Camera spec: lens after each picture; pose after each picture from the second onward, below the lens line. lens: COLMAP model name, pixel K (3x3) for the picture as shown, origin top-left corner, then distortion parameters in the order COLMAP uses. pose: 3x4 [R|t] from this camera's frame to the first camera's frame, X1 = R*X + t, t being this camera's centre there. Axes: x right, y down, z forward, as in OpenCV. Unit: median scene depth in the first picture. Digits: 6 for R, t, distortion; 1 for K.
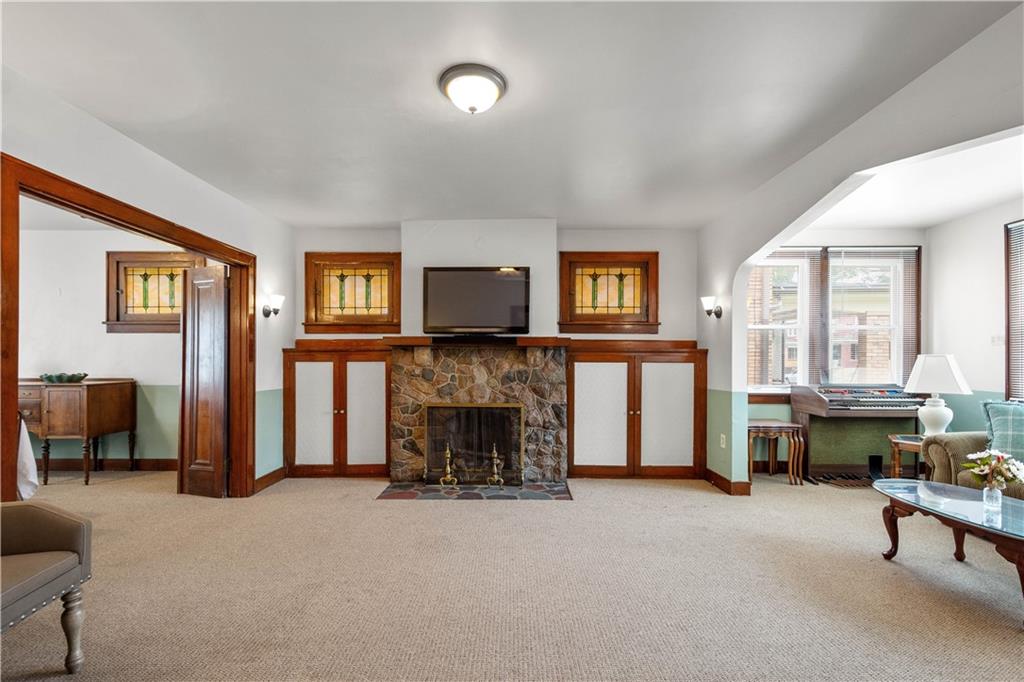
lens RADIAL K [[447.3, 0, 513.4], [0, 447.3, 361.8], [0, 0, 1]] dist [-0.000073, -0.000025]
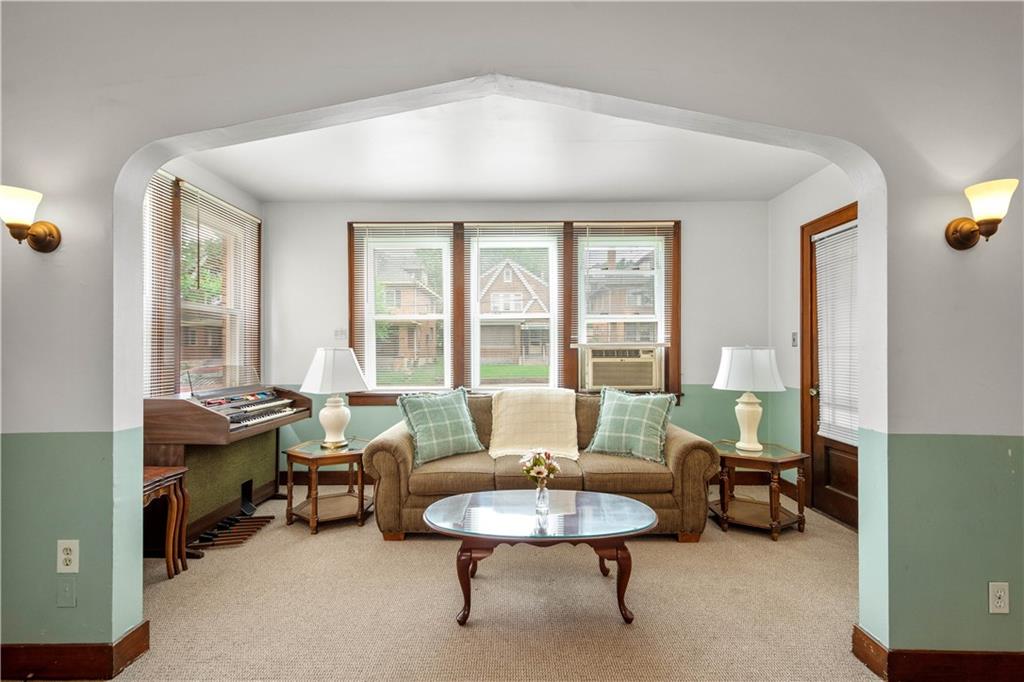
lens RADIAL K [[448.1, 0, 513.0], [0, 448.1, 347.9], [0, 0, 1]] dist [-0.000163, -0.000046]
pose [[-0.027633, 0.002537, 0.999615, 0.050083], [0.000134, 0.999997, -0.002534, -0.013129], [-0.999618, 0.000064, -0.027633, 0.631140]]
